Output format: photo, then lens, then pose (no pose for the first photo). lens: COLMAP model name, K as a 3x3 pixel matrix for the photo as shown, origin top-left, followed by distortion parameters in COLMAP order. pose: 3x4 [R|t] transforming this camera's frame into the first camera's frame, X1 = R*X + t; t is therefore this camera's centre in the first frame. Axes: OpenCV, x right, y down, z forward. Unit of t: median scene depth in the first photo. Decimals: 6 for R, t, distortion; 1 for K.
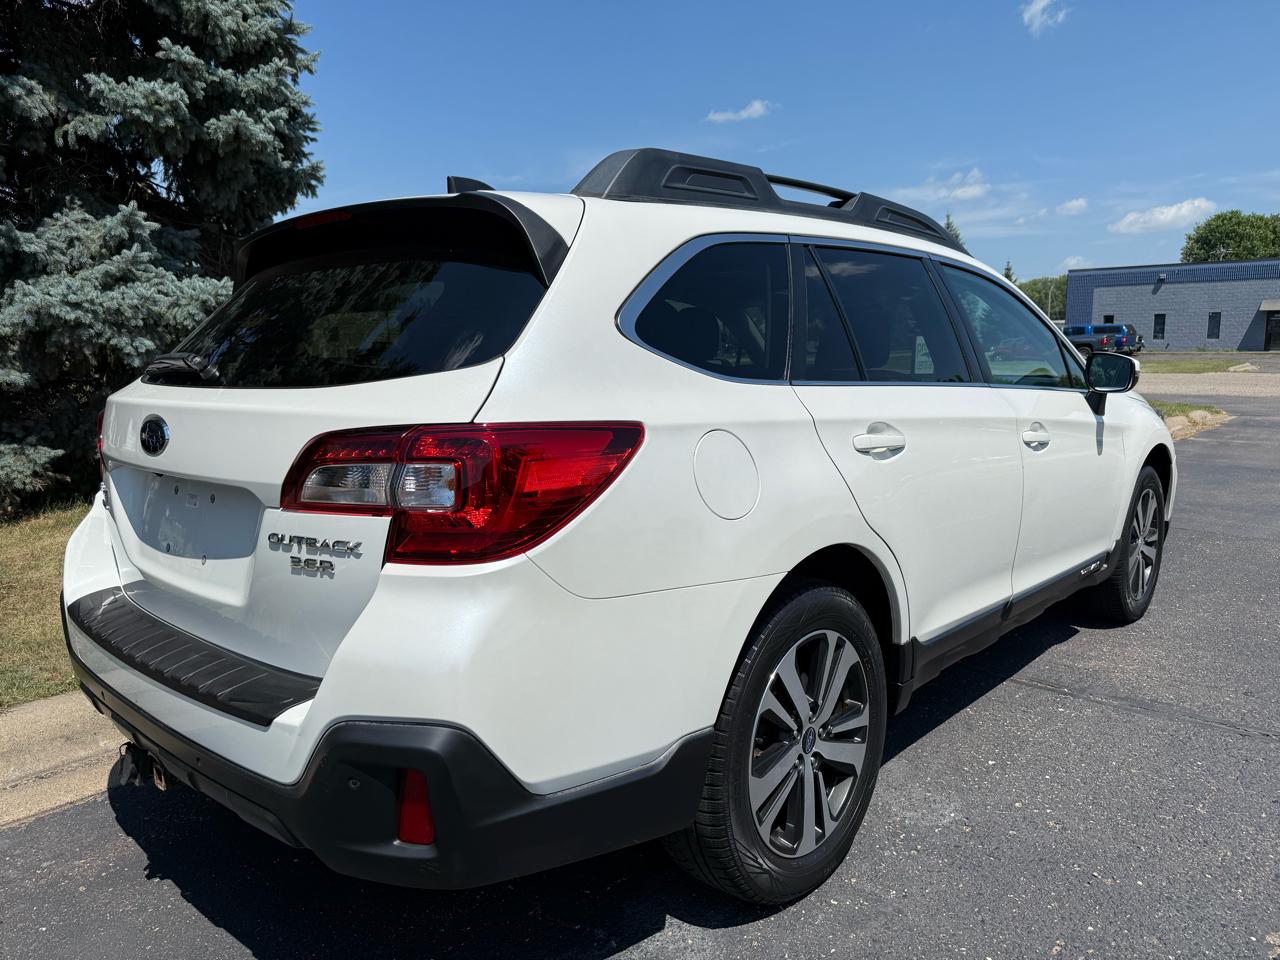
lens RADIAL K [[895.1, 0, 631.3], [0, 895.1, 510.3], [0, 0, 1]] dist [0.047310, -0.043485]
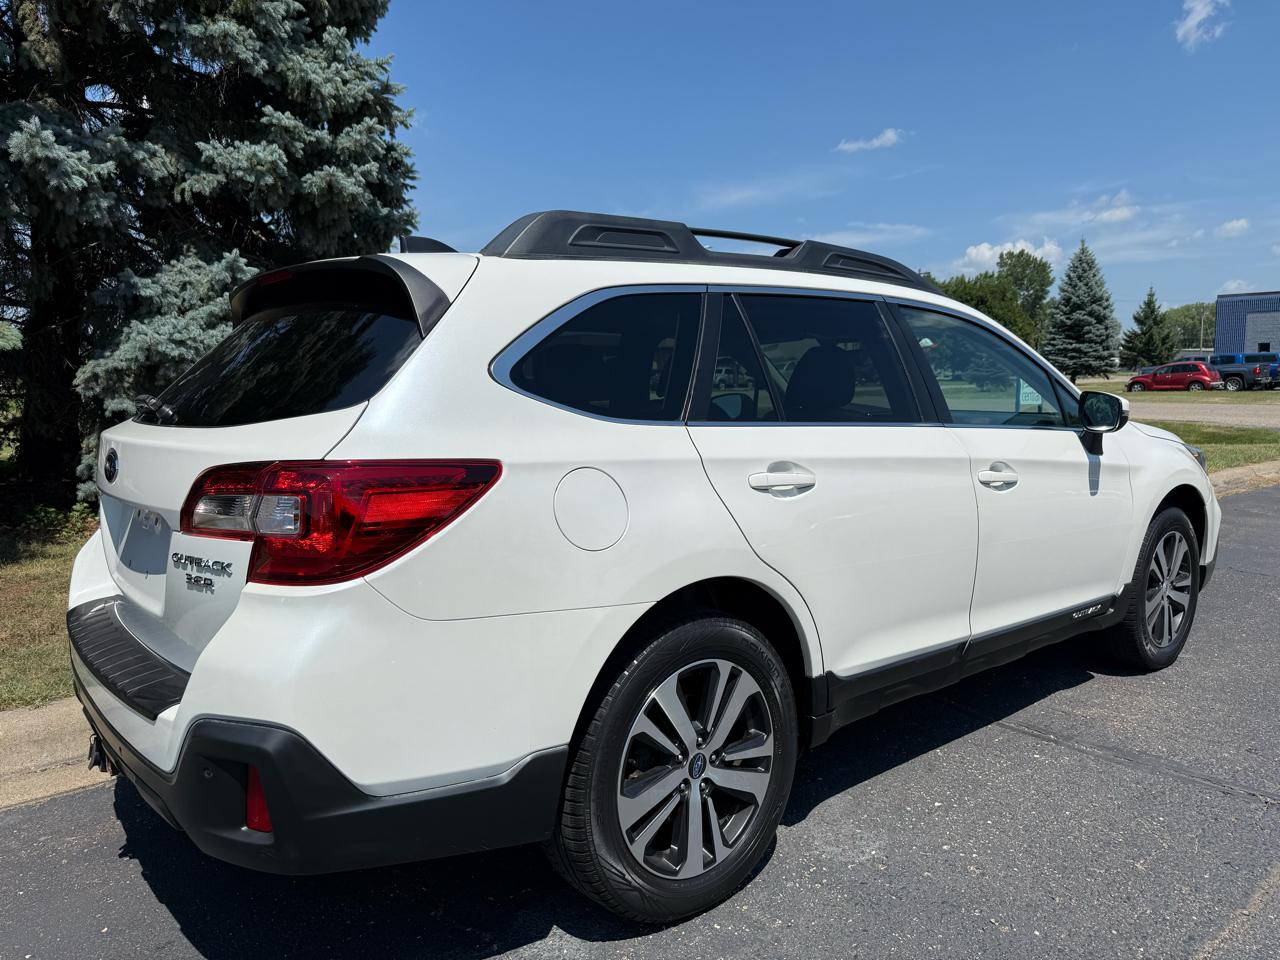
lens RADIAL K [[895.1, 0, 635.4], [0, 895.1, 497.7], [0, 0, 1]] dist [0.047310, -0.043485]
pose [[0.990920, 0.019633, -0.133010, 0.232040], [-0.025462, 0.998782, -0.042266, -0.007575], [0.132018, 0.045269, 0.990213, -0.048484]]
